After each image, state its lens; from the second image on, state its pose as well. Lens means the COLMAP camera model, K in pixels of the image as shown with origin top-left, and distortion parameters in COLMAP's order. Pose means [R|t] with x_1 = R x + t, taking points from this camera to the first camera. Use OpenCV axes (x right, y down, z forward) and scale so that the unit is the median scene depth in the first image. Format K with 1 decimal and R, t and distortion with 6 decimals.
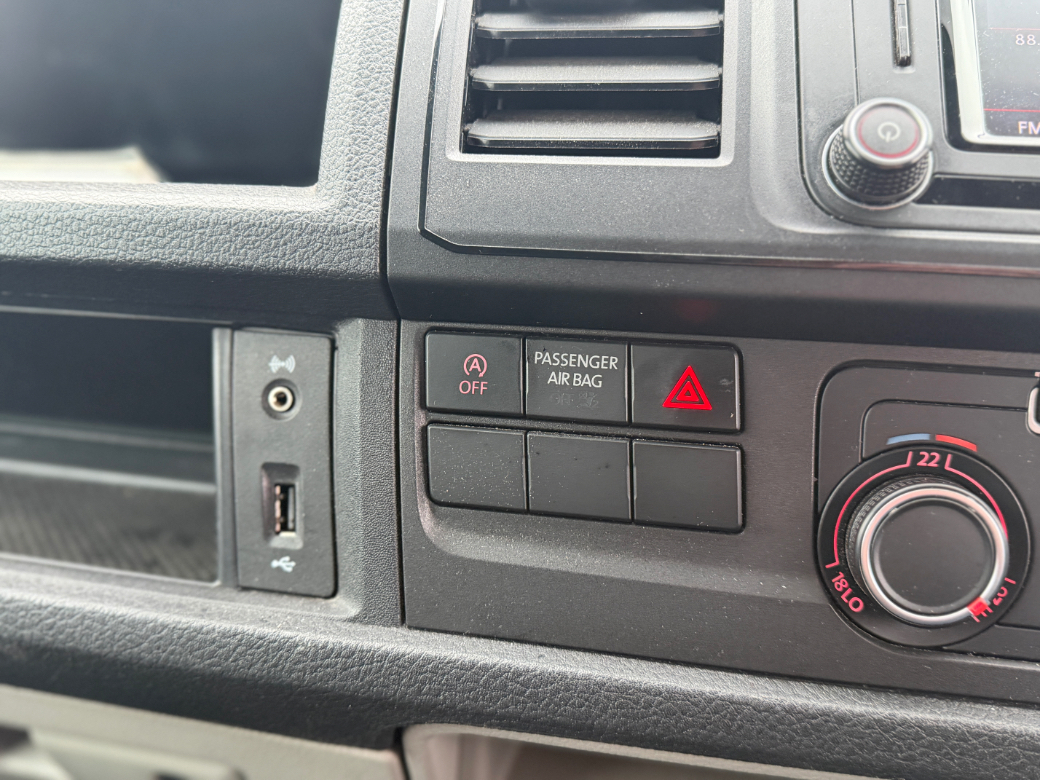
lens RADIAL K [[984.6, 0, 527.6], [0, 984.6, 400.7], [0, 0, 1]] dist [0.008742, 0.000000]
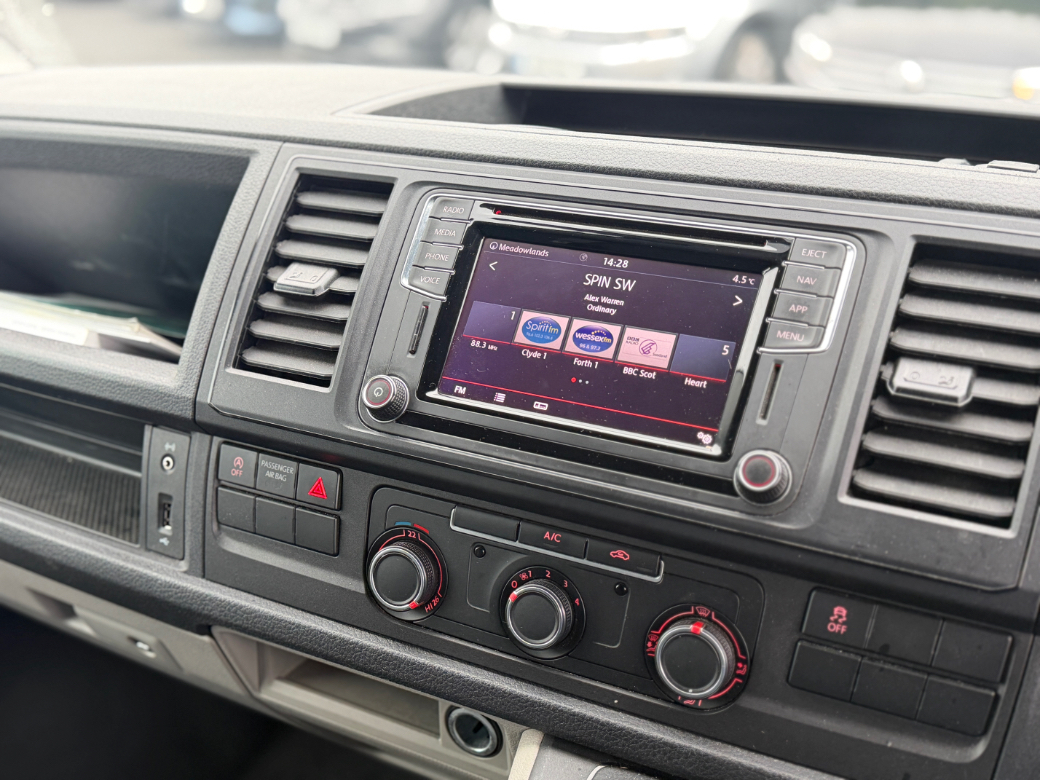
lens RADIAL K [[1049.9, 0, 523.4], [0, 1049.9, 390.3], [0, 0, 1]] dist [0.098548, 0.000000]
pose [[0.966411, 0.098520, -0.237366, 1.129857], [-0.086453, 0.994402, 0.060747, -0.404776], [0.242022, -0.038185, 0.969519, -1.133594]]
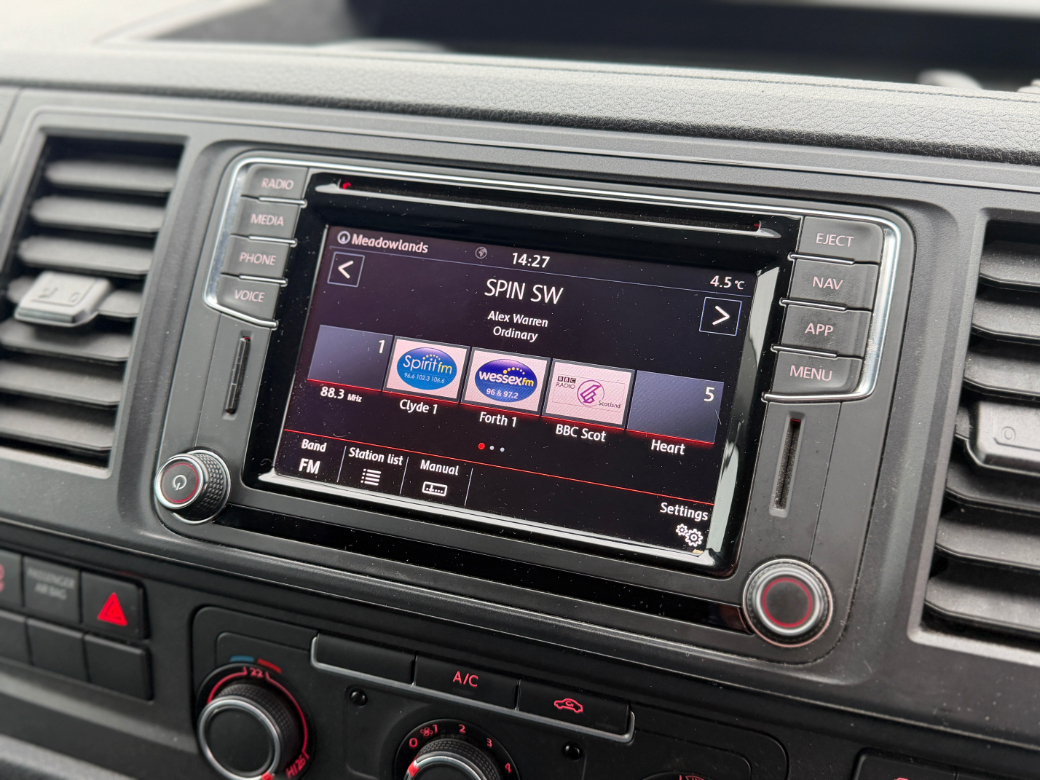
lens RADIAL K [[984.6, 0, 513.9], [0, 984.6, 385.2], [0, 0, 1]] dist [0.008742, 0.000000]
pose [[0.991667, 0.047638, -0.119696, 0.919986], [-0.028492, 0.987211, 0.156849, -0.591059], [0.125637, -0.152132, 0.980342, -0.321831]]
